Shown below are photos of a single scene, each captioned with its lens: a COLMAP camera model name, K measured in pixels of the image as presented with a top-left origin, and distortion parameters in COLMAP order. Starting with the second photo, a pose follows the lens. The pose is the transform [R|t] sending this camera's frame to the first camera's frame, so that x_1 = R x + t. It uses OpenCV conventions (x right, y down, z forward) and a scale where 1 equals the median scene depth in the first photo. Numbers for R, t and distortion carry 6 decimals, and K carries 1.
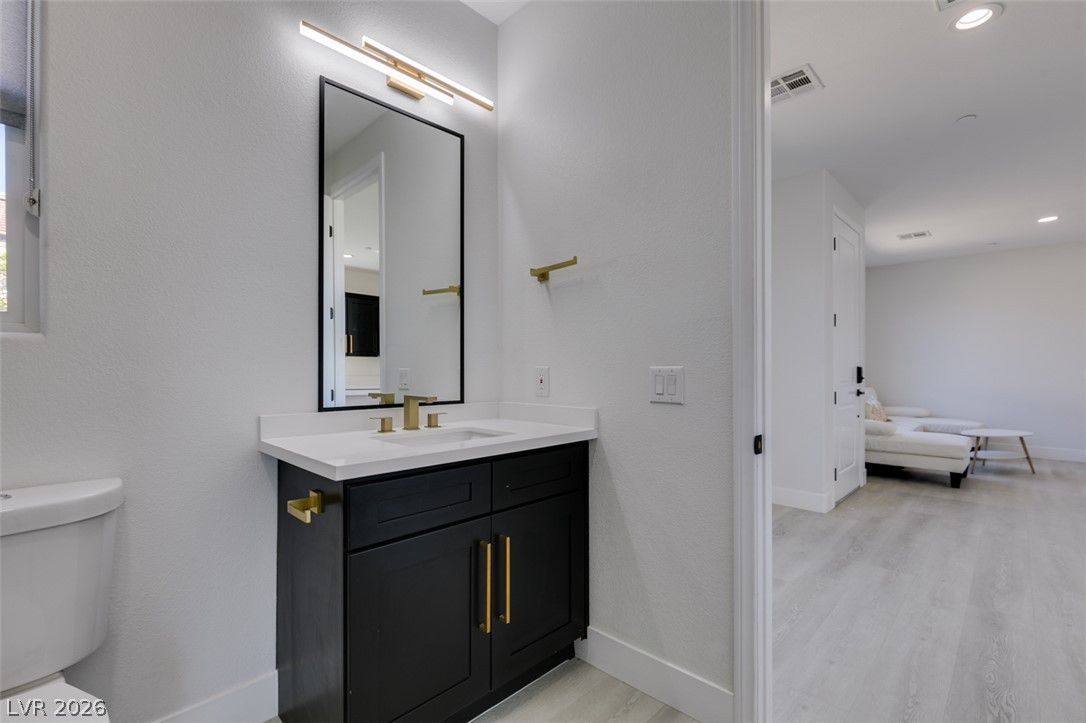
lens RADIAL K [[486.8, 0, 543.9], [0, 486.8, 366.9], [0, 0, 1]] dist [0.001335, -0.001547]
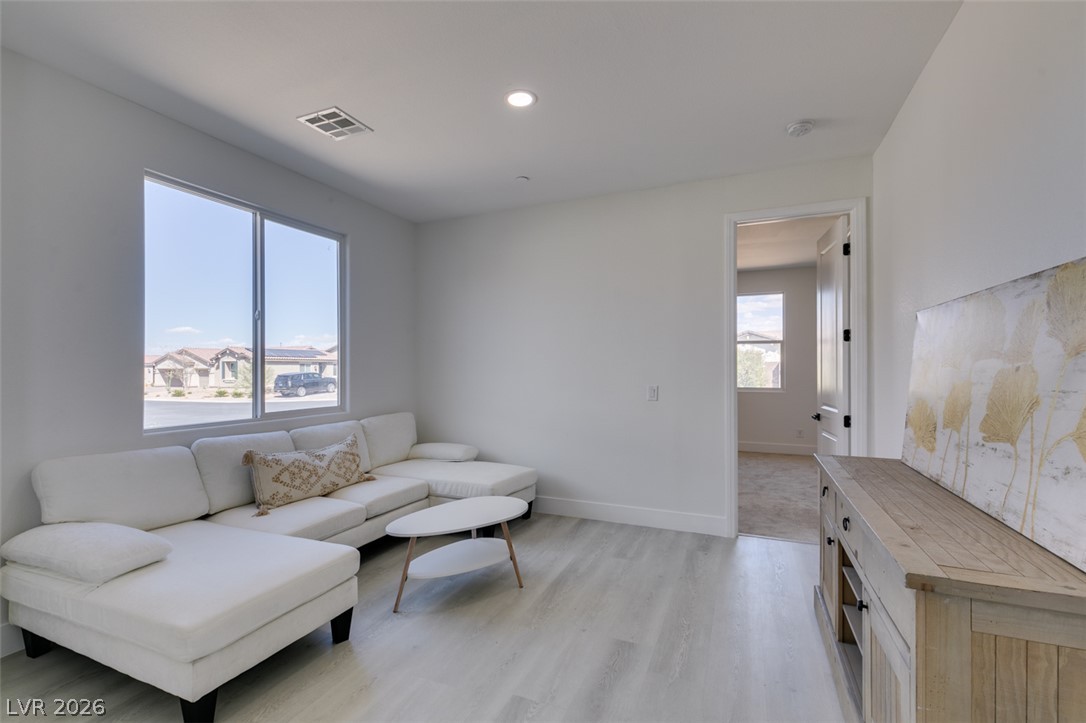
lens RADIAL K [[486.8, 0, 538.4], [0, 486.8, 366.3], [0, 0, 1]] dist [0.001335, -0.001547]
pose [[0.933701, -0.001884, 0.358049, 0.962831], [0.001401, 0.999998, 0.001609, -0.027709], [-0.358051, -0.001001, 0.933701, 0.570632]]
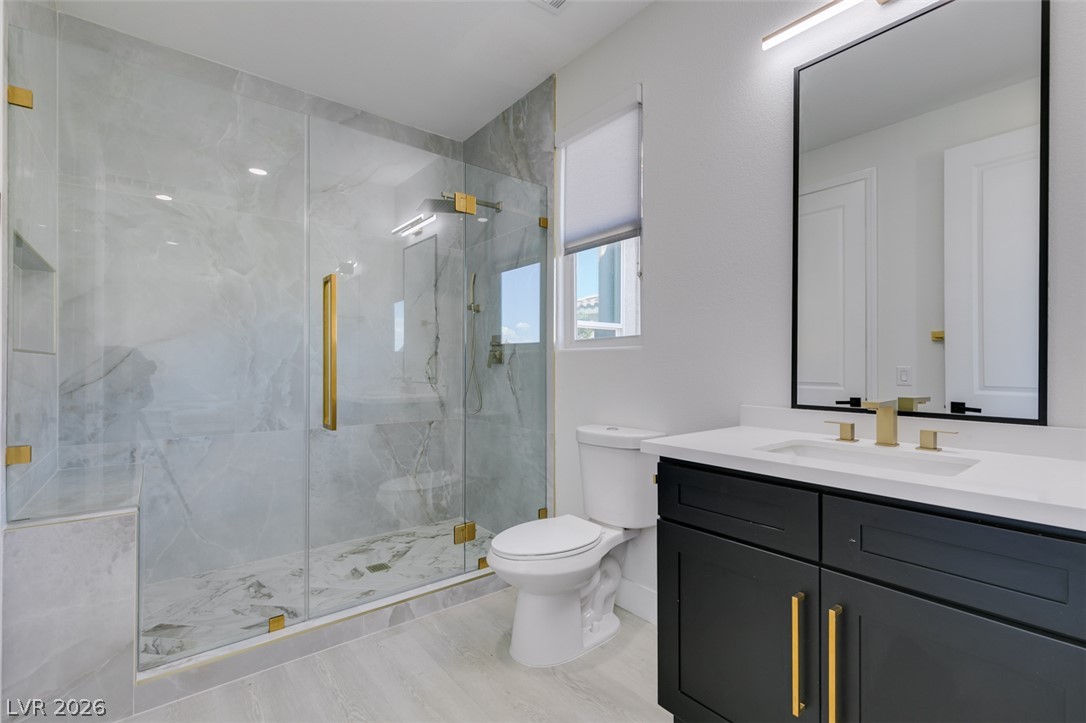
lens RADIAL K [[486.8, 0, 542.0], [0, 486.8, 367.9], [0, 0, 1]] dist [0.001335, -0.001547]
pose [[-0.120610, 0.000766, -0.992700, 0.214679], [-0.001982, 0.999998, 0.001012, 0.003764], [0.992698, 0.002090, -0.120608, 0.223254]]
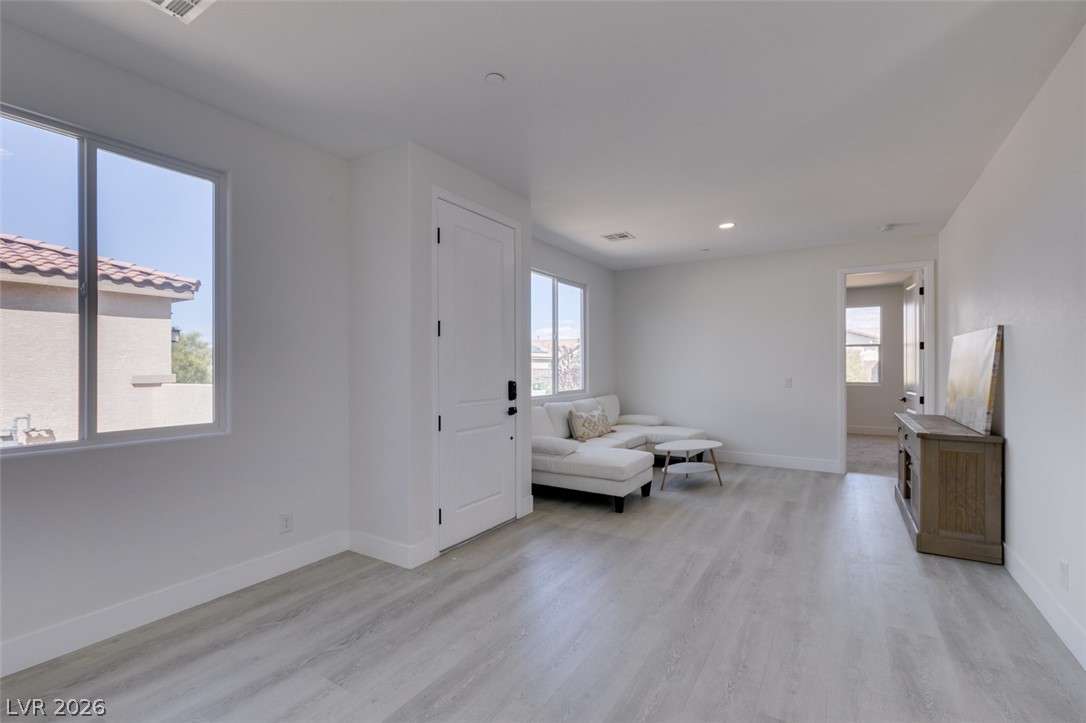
lens RADIAL K [[486.8, 0, 542.3], [0, 486.8, 365.5], [0, 0, 1]] dist [0.001335, -0.001547]
pose [[0.976019, -0.002618, 0.217671, 0.511081], [0.001842, 0.999991, 0.003766, -0.031340], [-0.217679, -0.003275, 0.976015, 0.140888]]
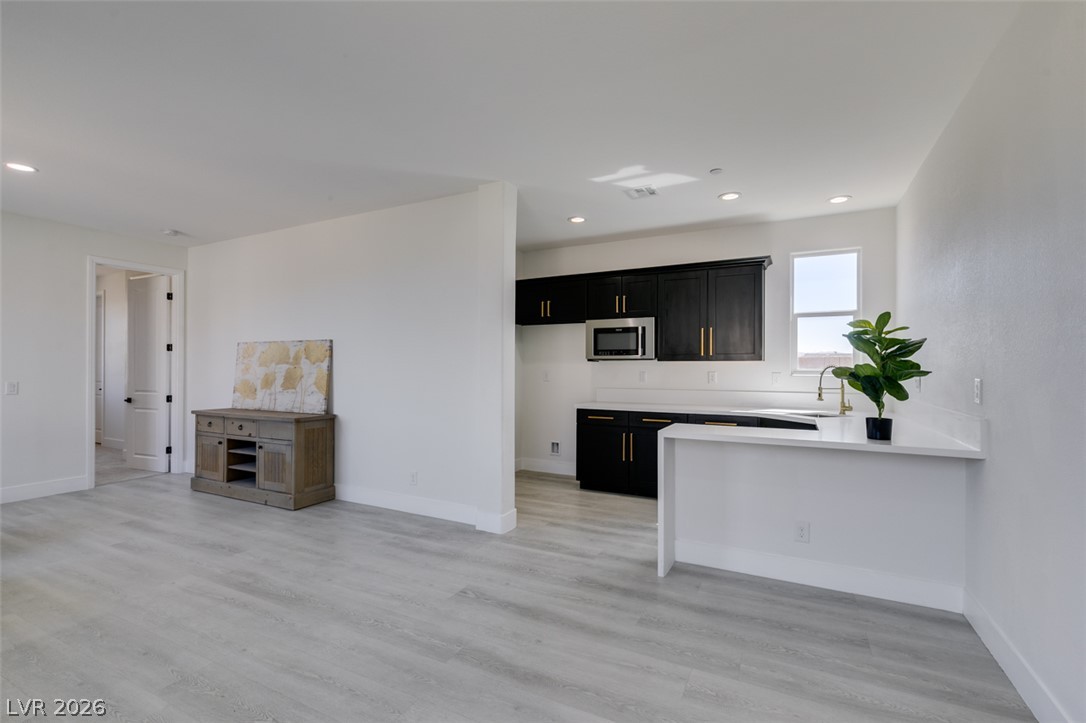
lens RADIAL K [[486.8, 0, 540.7], [0, 486.8, 366.7], [0, 0, 1]] dist [0.001335, -0.001547]
pose [[-0.293268, -0.000854, 0.956030, 0.177184], [-0.006607, 0.999978, -0.001134, -0.028933], [-0.956007, -0.006649, -0.293267, 0.548503]]
